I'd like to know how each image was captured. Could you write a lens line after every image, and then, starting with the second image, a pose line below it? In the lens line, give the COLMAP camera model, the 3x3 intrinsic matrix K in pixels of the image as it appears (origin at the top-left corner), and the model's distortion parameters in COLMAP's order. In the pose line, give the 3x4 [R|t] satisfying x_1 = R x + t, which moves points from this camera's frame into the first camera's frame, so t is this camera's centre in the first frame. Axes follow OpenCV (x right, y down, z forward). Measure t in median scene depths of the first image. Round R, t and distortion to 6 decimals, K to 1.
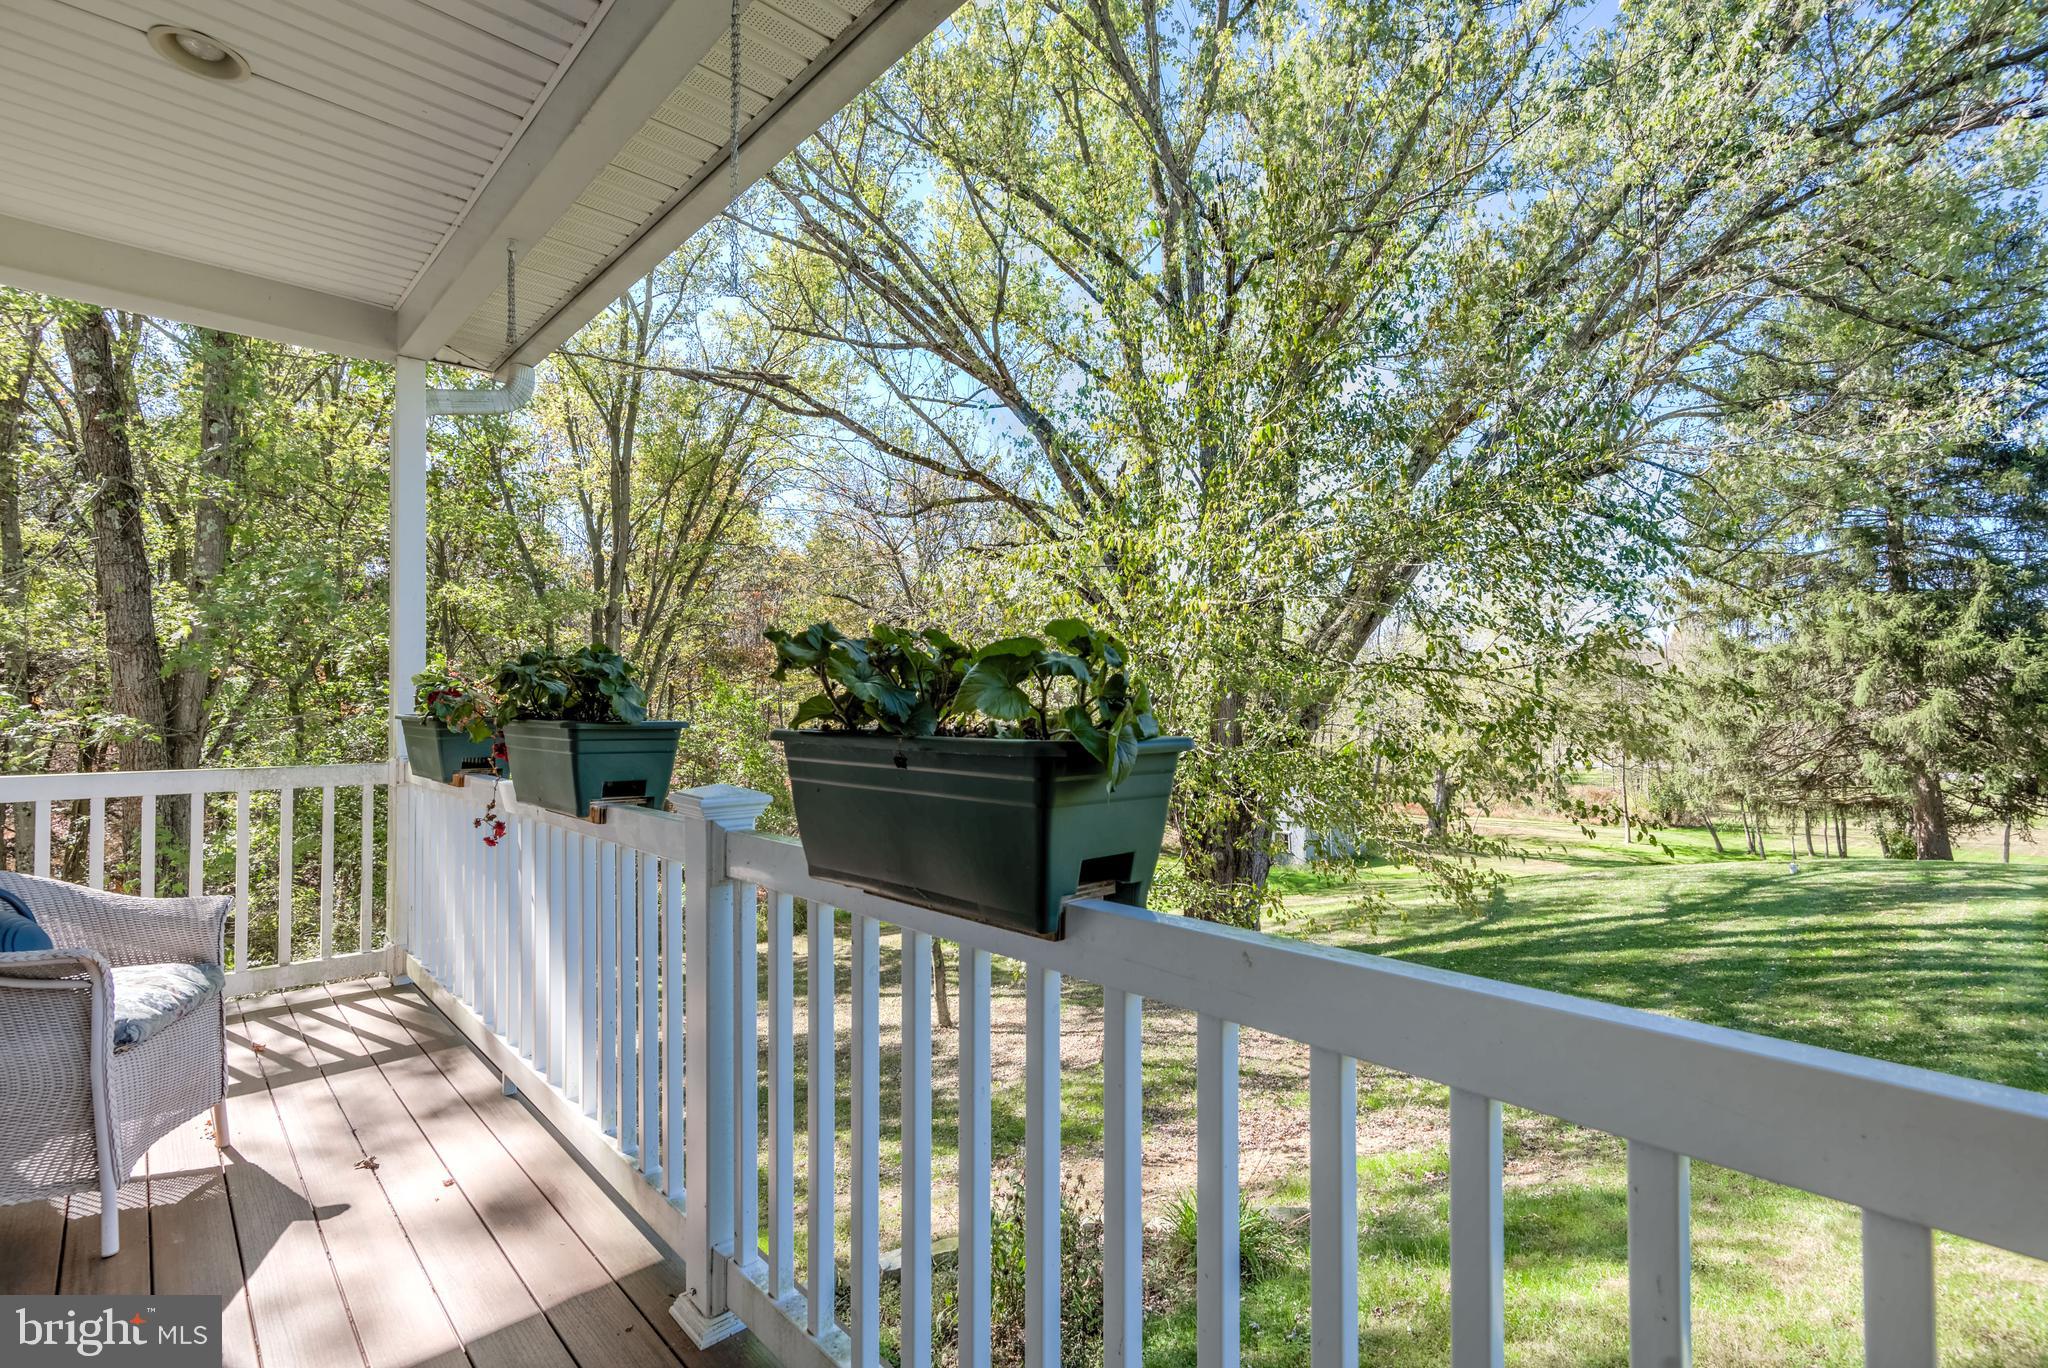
lens RADIAL K [[933.9, 0, 1021.4], [0, 933.9, 690.1], [0, 0, 1]] dist [0.017838, -0.000116]
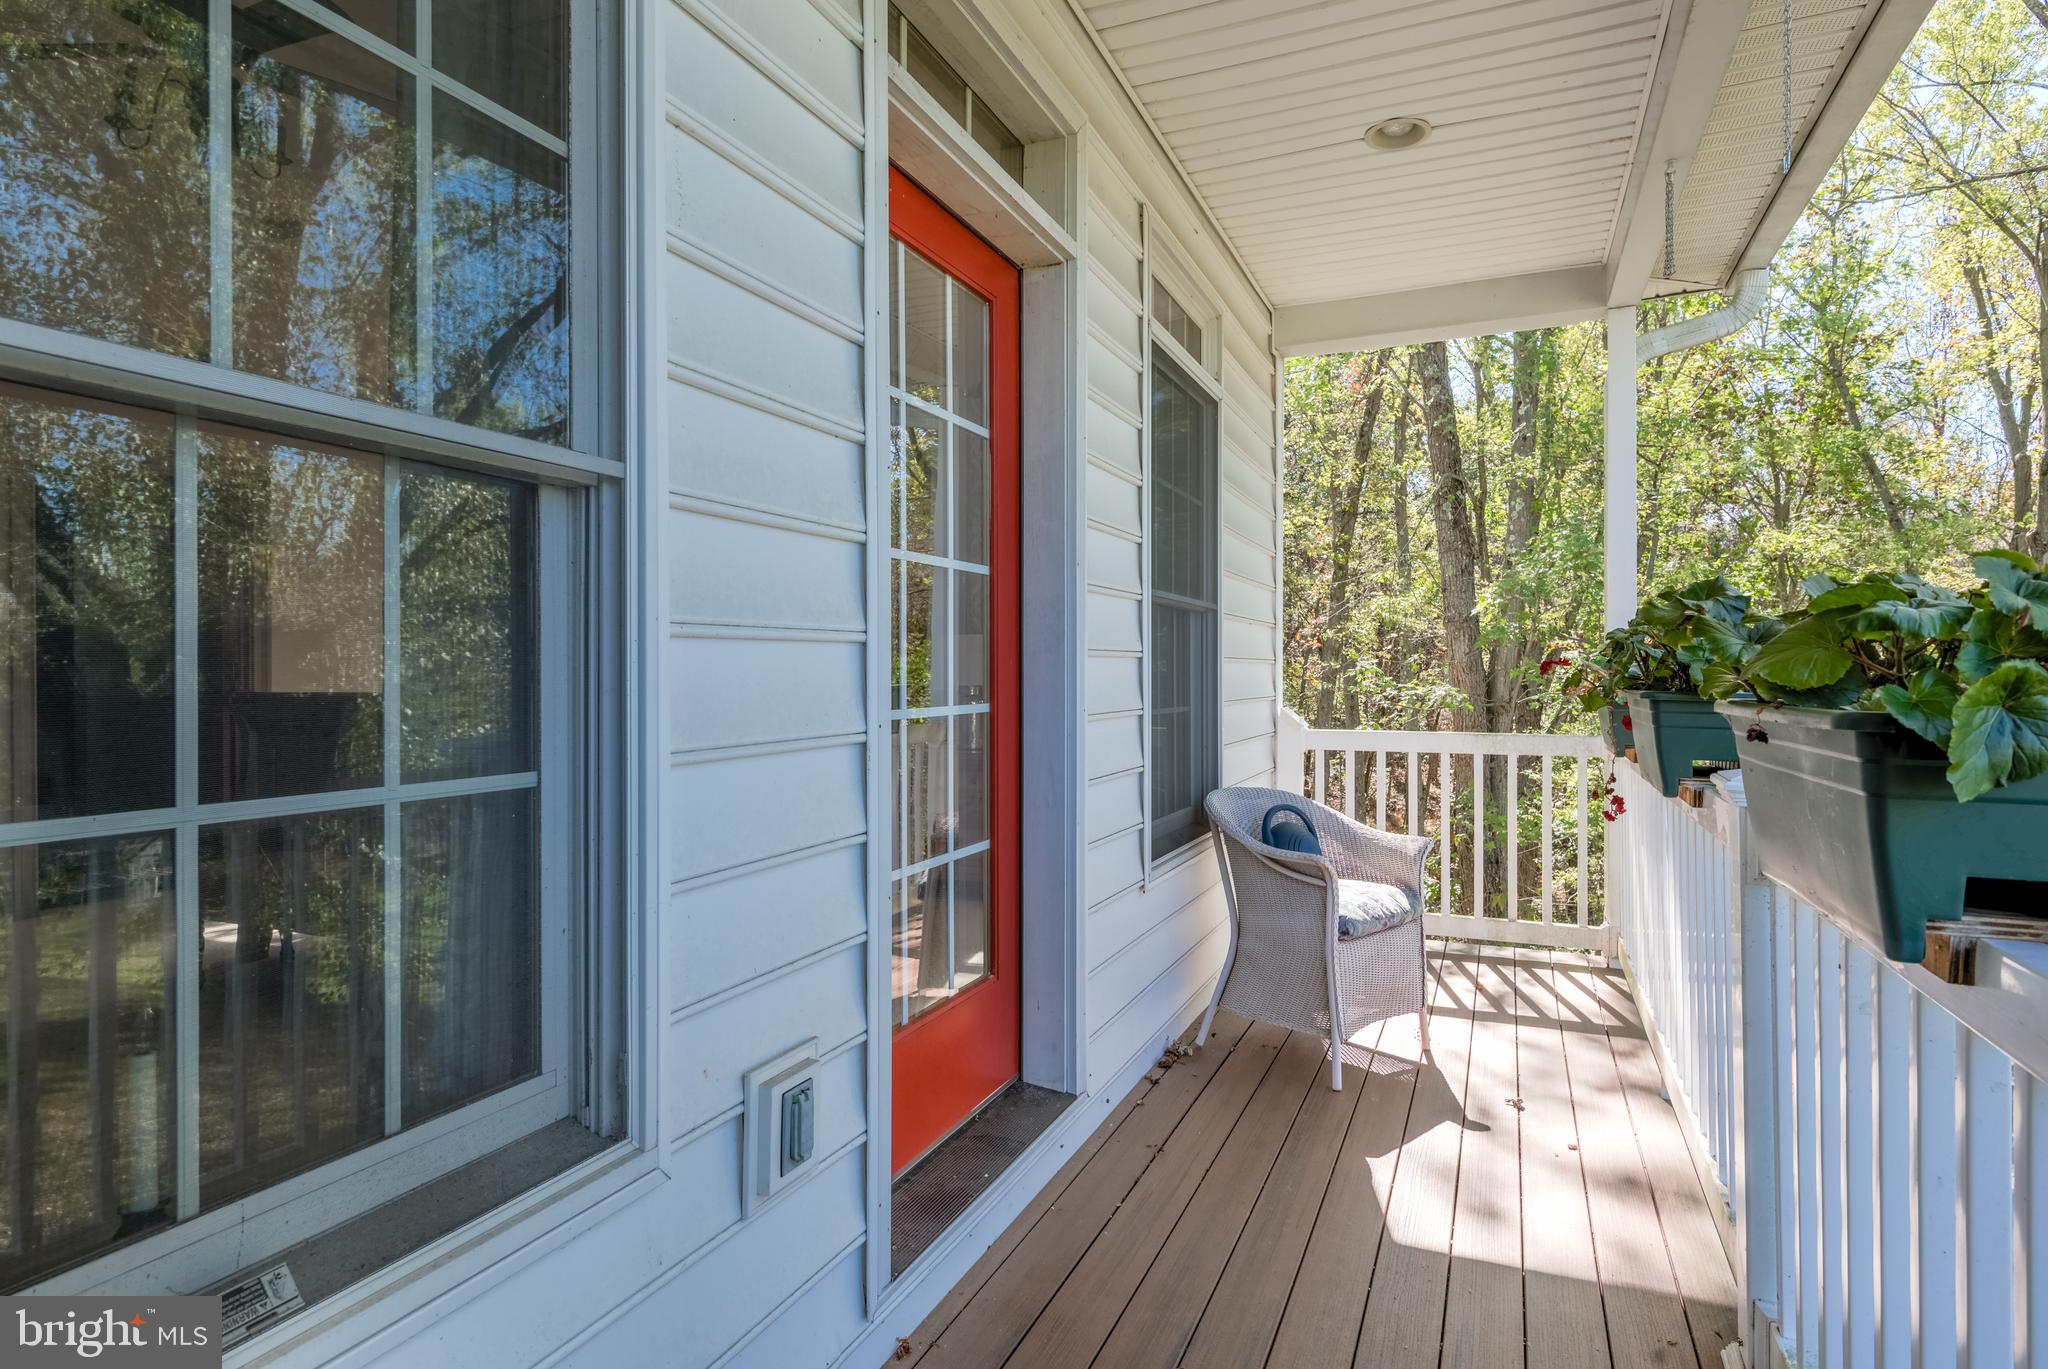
lens RADIAL K [[1143.2, 0, 1023.6], [0, 1143.2, 677.3], [0, 0, 1]] dist [0.002445, 0.000578]
pose [[0.402814, -0.000105, -0.915282, 0.208355], [0.014435, 0.999876, 0.006238, 0.001999], [0.915168, -0.015725, 0.402766, -0.018378]]
